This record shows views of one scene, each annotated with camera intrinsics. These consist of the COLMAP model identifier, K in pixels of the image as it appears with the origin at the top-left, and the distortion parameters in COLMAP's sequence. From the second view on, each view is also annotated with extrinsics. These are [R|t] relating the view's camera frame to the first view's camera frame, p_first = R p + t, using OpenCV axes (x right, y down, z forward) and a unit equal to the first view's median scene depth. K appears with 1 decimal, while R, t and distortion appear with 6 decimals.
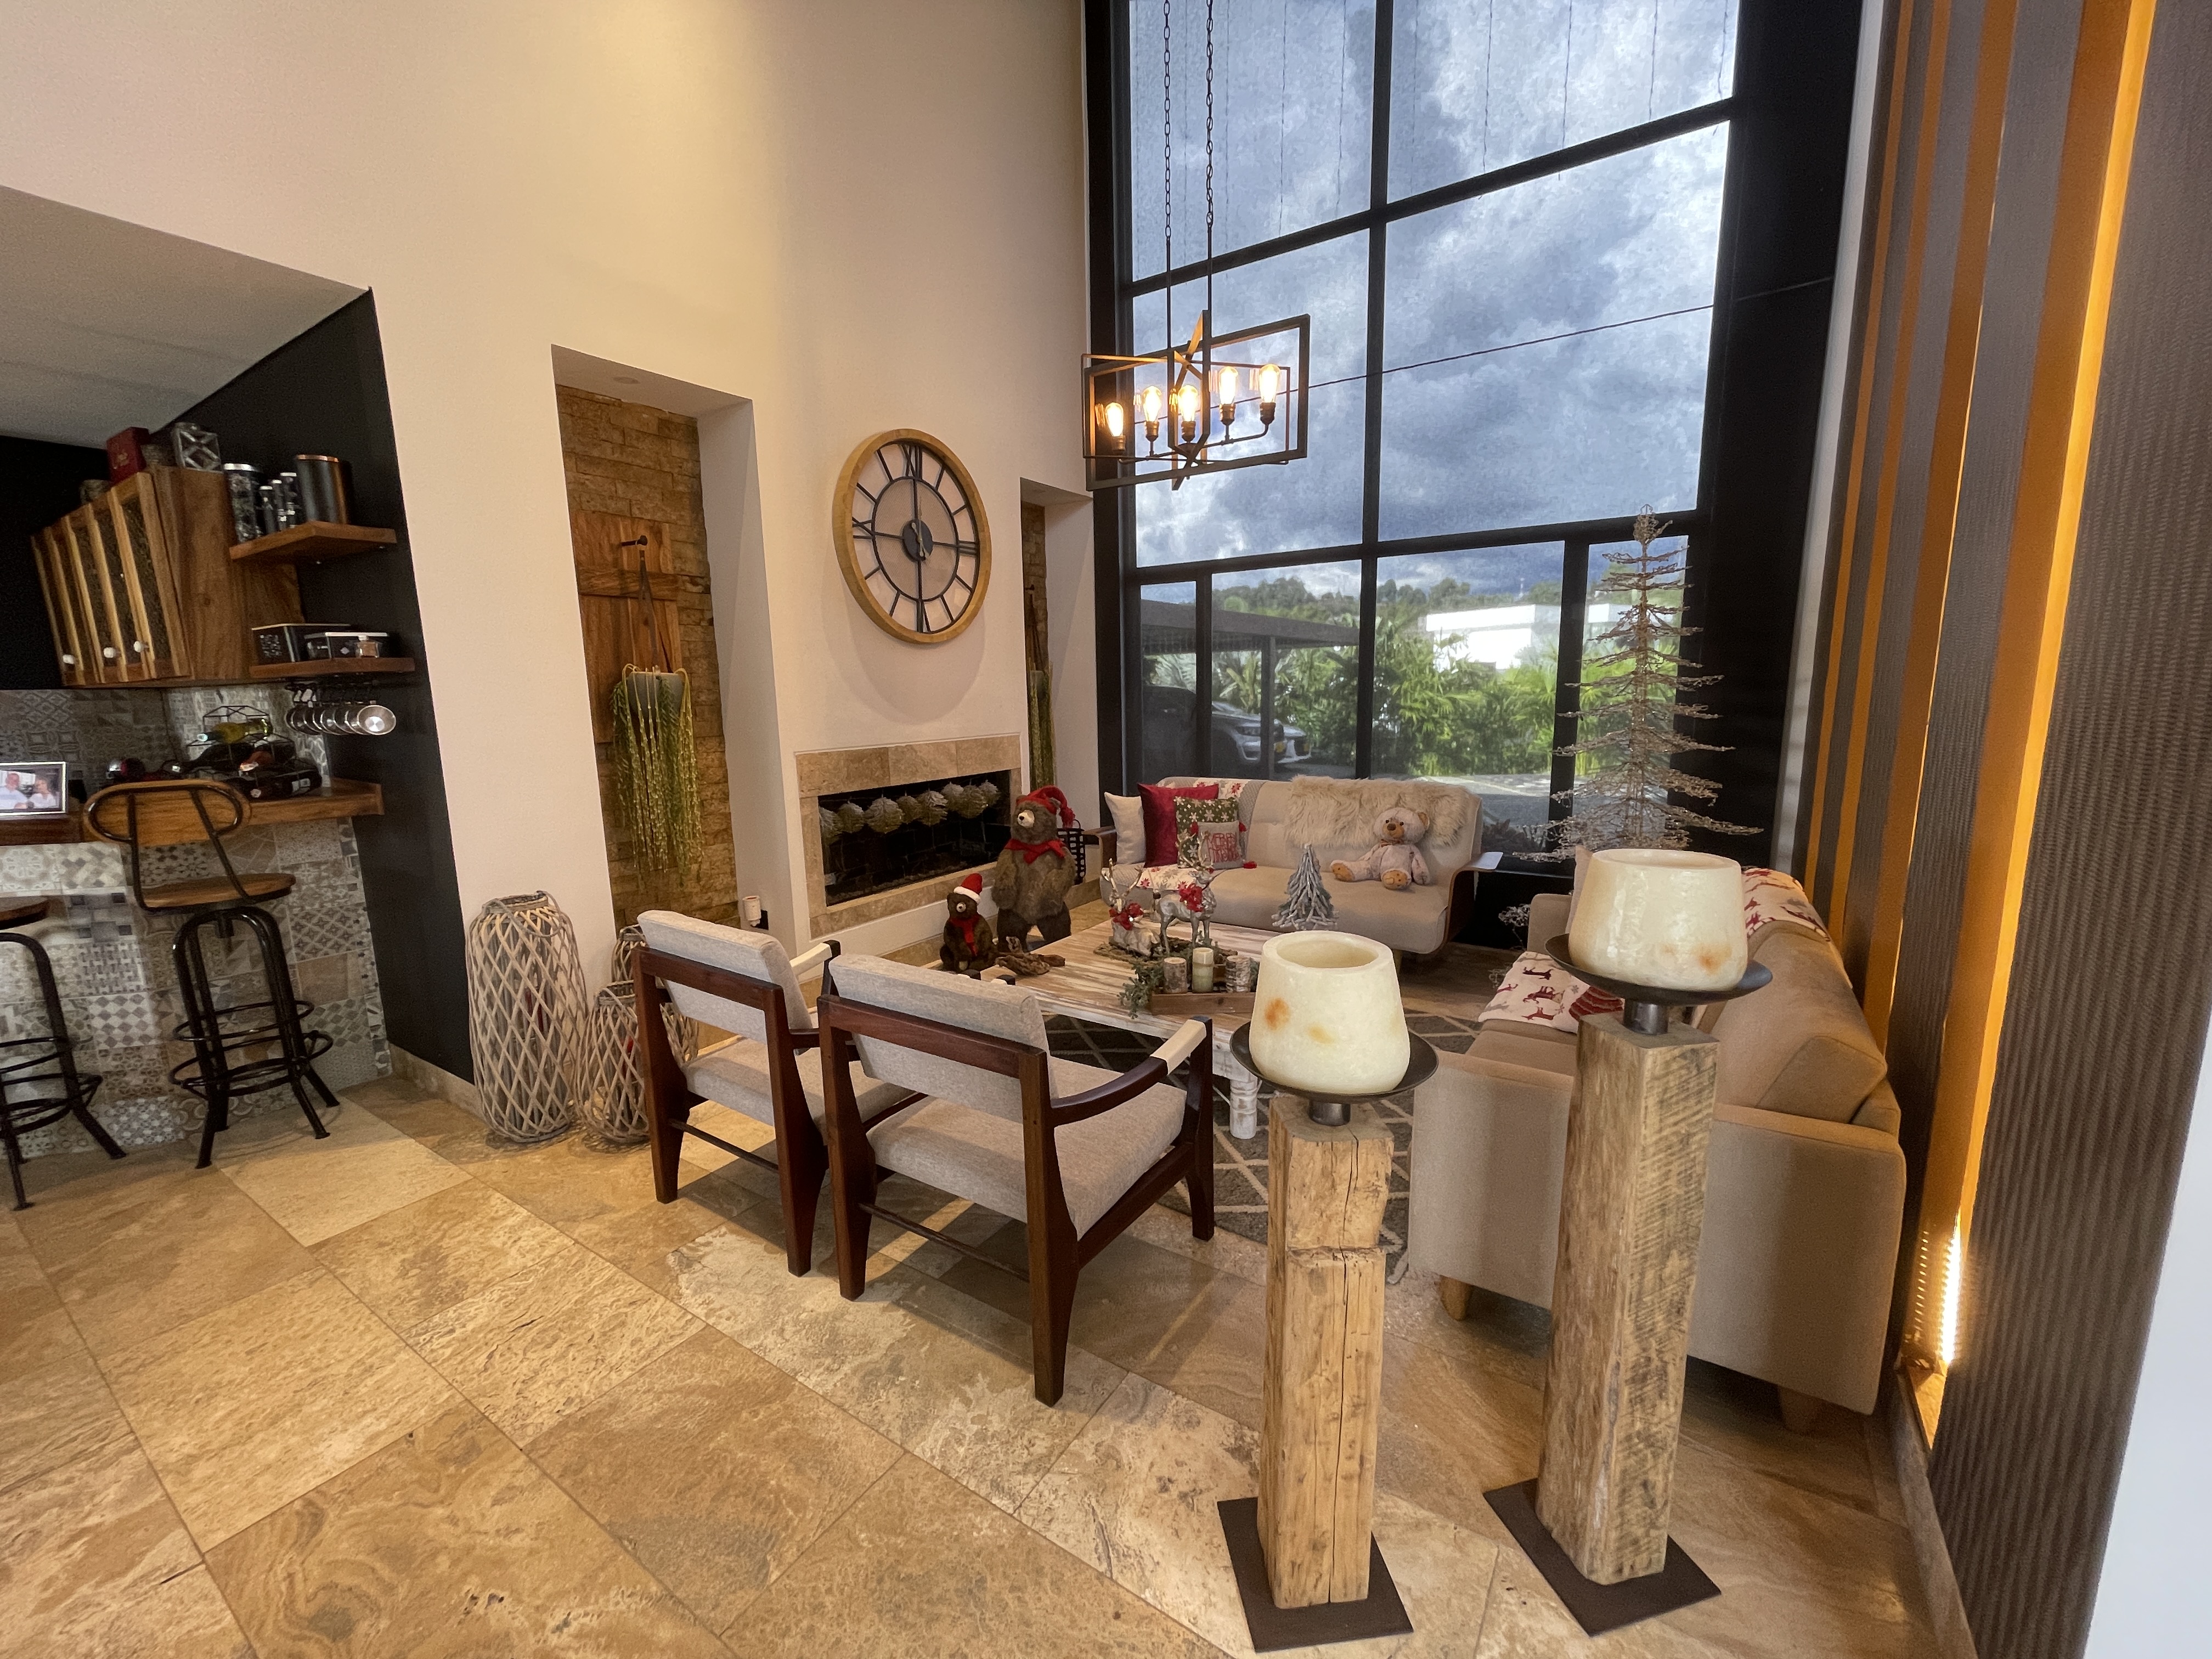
lens RADIAL K [[889.3, 0, 1106.5], [0, 889.3, 835.5], [0, 0, 1]] dist [0.002066, -0.001523]
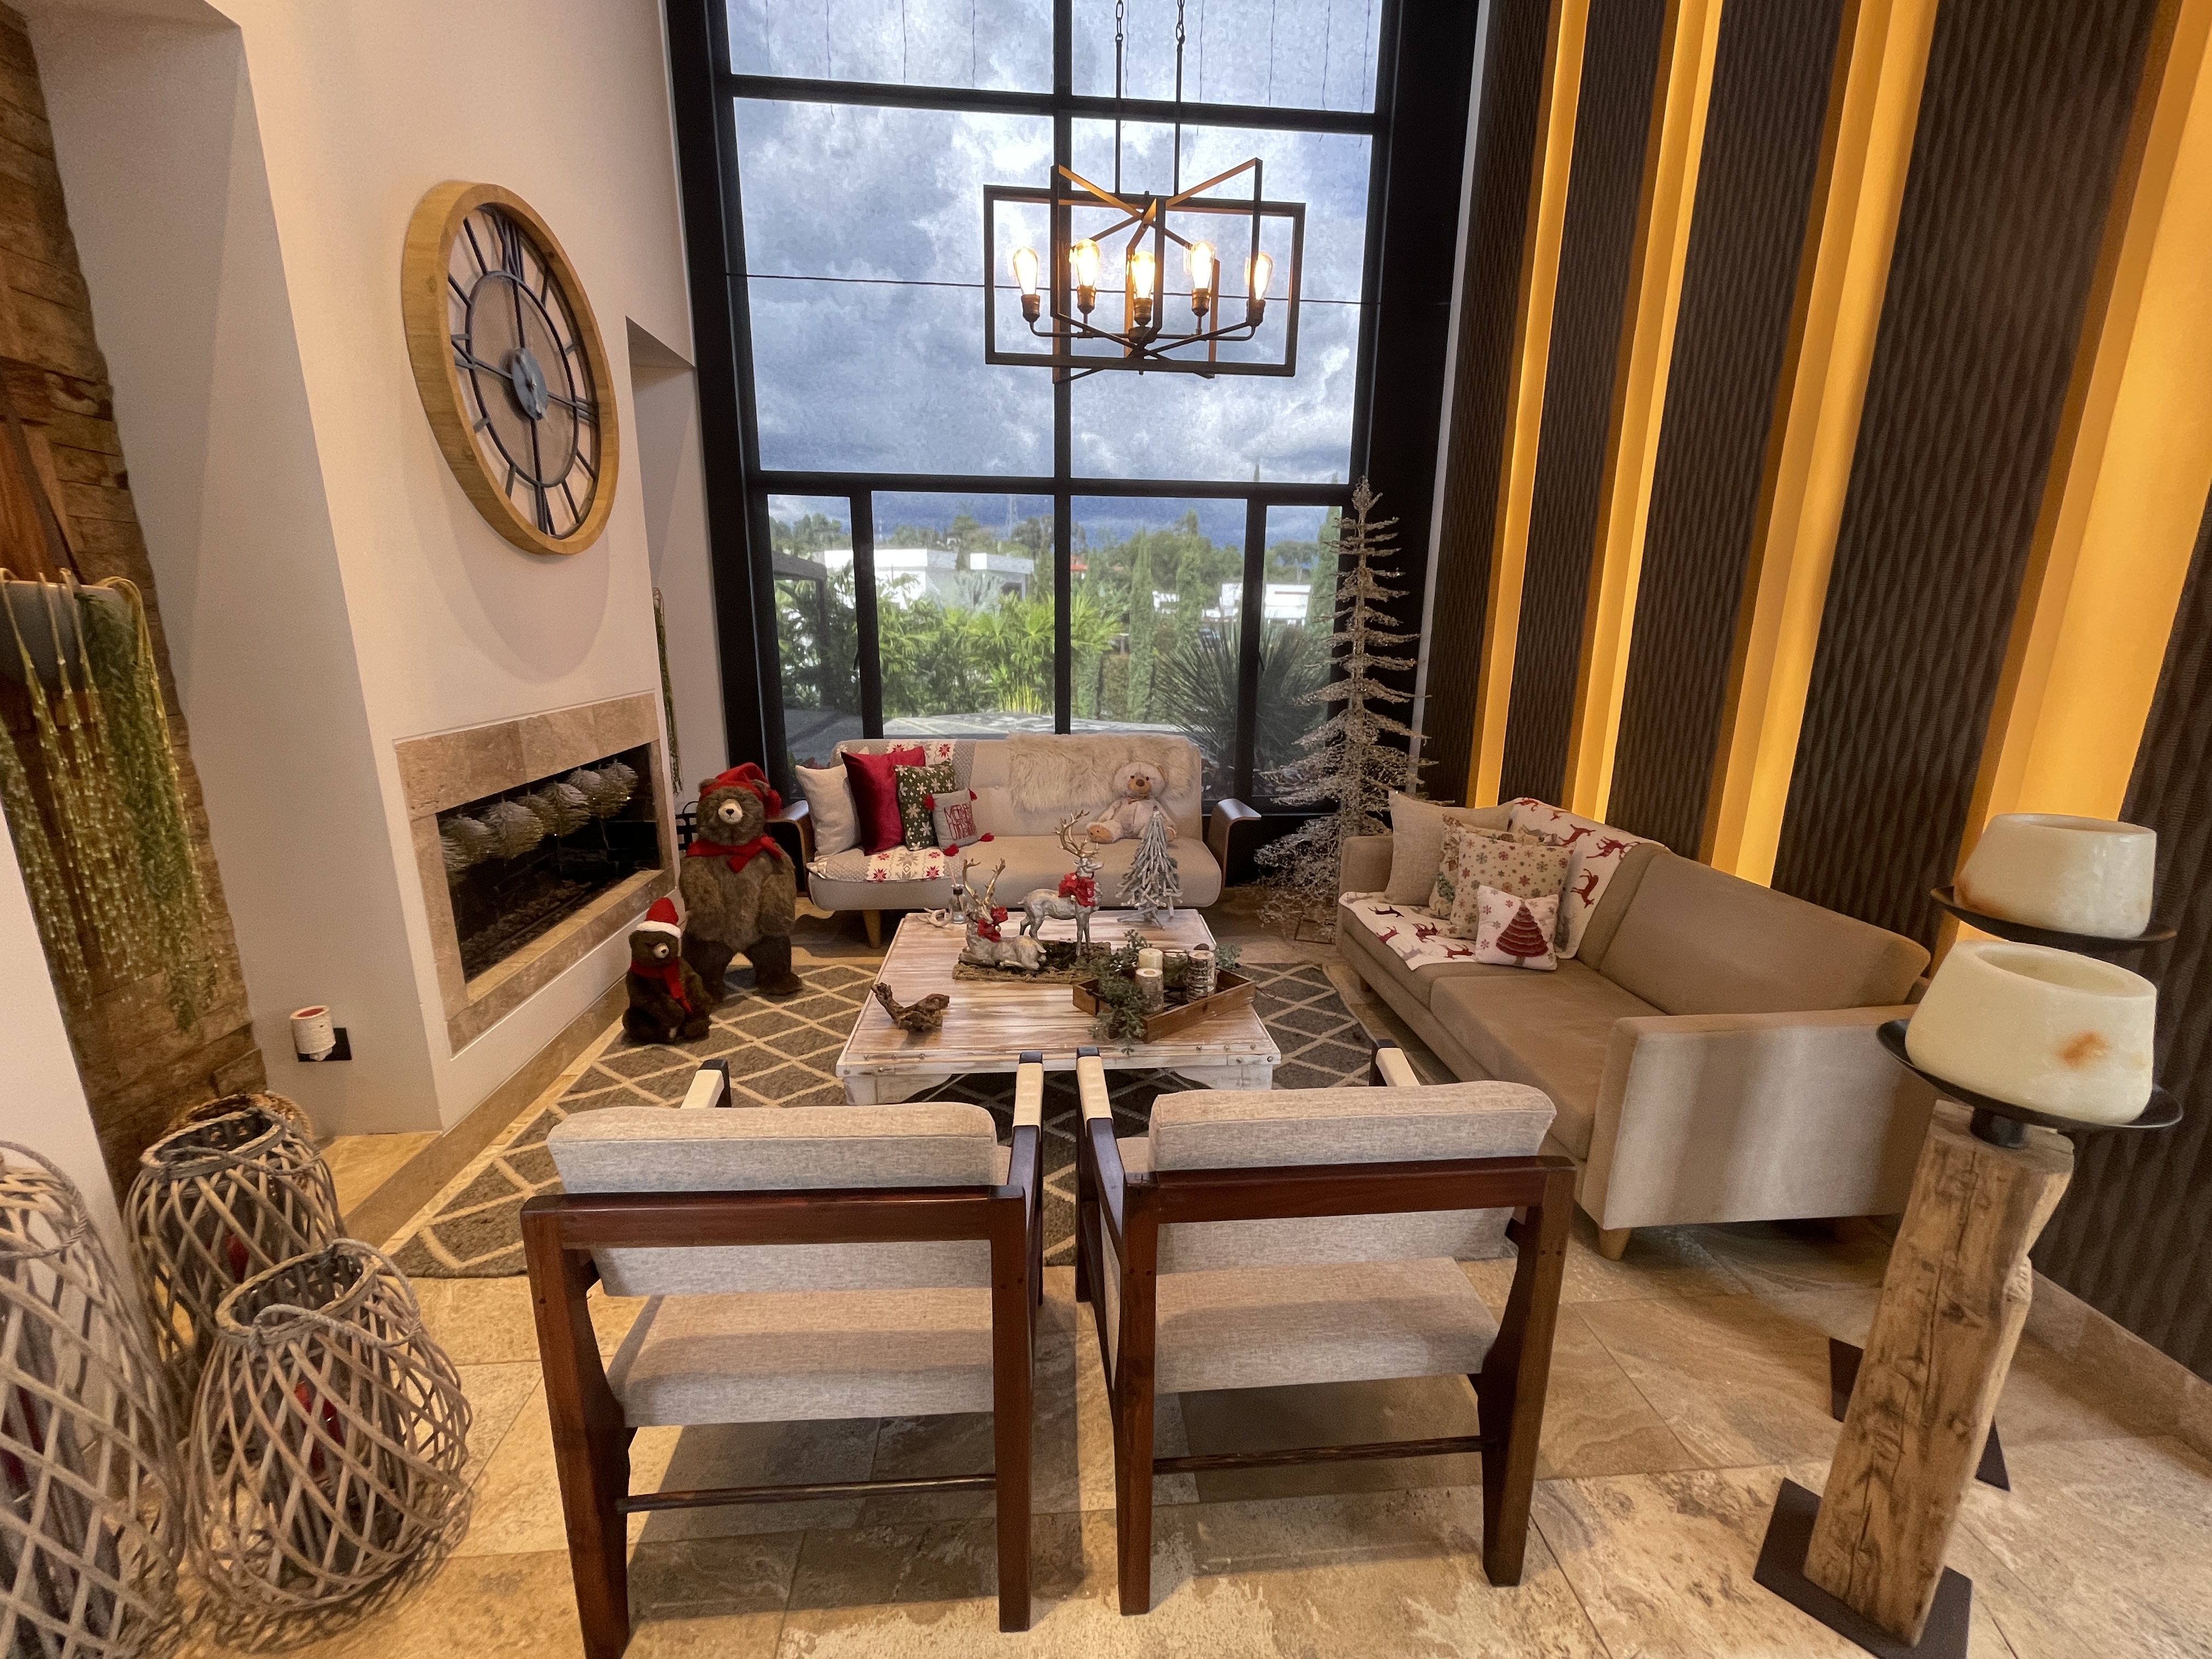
lens RADIAL K [[889.3, 0, 1103.4], [0, 889.3, 832.7], [0, 0, 1]] dist [0.002066, -0.001523]
pose [[0.788480, -0.116023, 0.604019, -0.329993], [0.076110, 0.992904, 0.091369, -0.050819], [-0.610334, -0.026071, 0.791715, 0.275335]]
